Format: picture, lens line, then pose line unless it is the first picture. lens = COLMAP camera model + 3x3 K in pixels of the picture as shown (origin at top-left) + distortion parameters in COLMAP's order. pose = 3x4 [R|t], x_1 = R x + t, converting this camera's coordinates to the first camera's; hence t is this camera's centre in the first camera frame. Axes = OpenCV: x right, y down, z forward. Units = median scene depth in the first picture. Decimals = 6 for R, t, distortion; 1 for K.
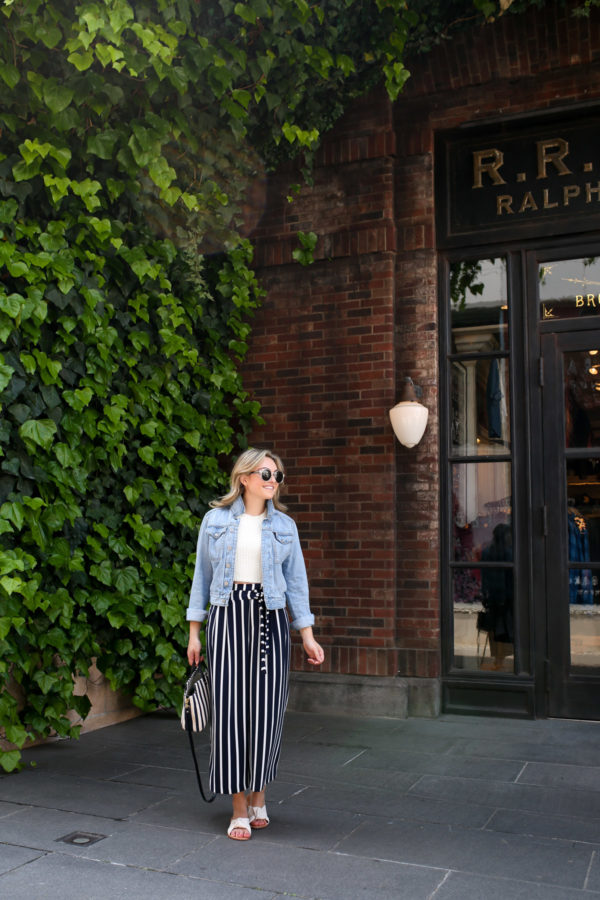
lens RADIAL K [[865.5, 0, 302.5], [0, 865.5, 459.0], [0, 0, 1]] dist [-0.081150, 0.099325]
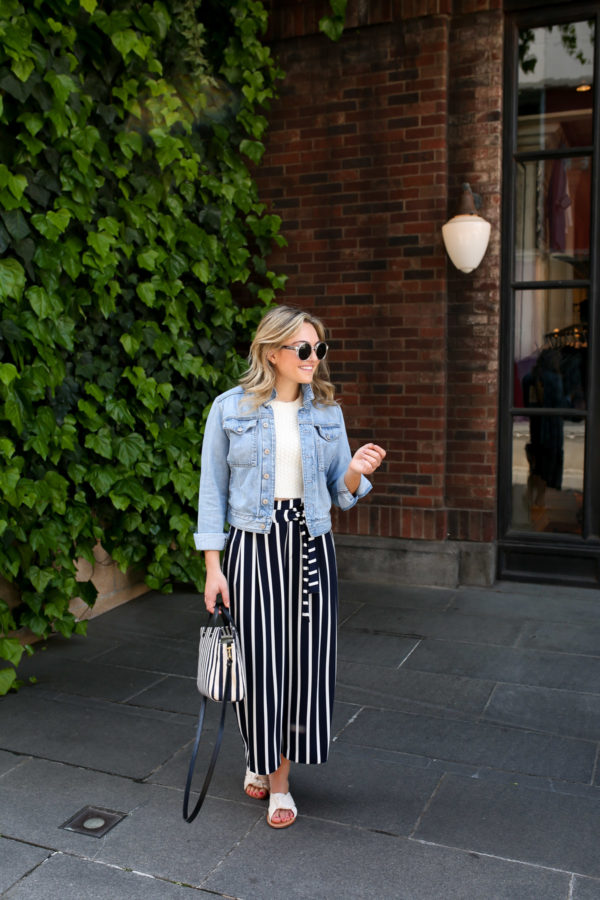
lens RADIAL K [[865.5, 0, 302.5], [0, 865.5, 459.0], [0, 0, 1]] dist [-0.081150, 0.099325]
pose [[0.999846, -0.016966, -0.004416, -0.031068], [0.017527, 0.972607, 0.231793, -0.033317], [0.000363, -0.231835, 0.972755, 0.167641]]
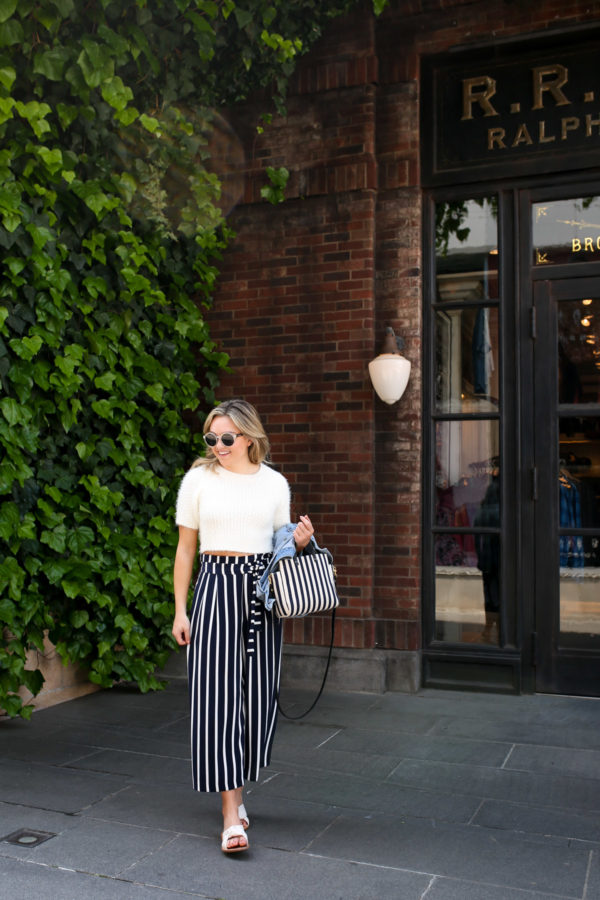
lens RADIAL K [[893.8, 0, 285.6], [0, 893.8, 460.8], [0, 0, 1]] dist [-0.082134, 0.123420]
pose [[0.999920, 0.003631, 0.012139, 0.000848], [-0.004274, 0.998566, 0.053364, -0.002851], [-0.011928, -0.053412, 0.998501, 0.045502]]
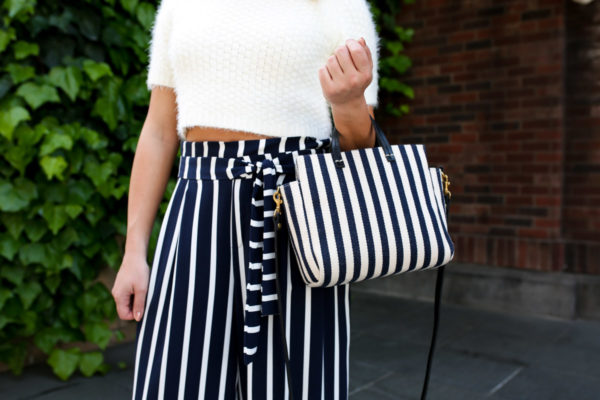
lens RADIAL K [[577.0, 0, 300.0], [0, 577.0, 200.0], [0, 0, 1]] dist [-0.081150, 0.099325]
pose [[0.951343, 0.001847, -0.308128, 0.033048], [0.049676, 0.985982, 0.159287, 0.072823], [0.304103, -0.166843, 0.937915, 0.382055]]
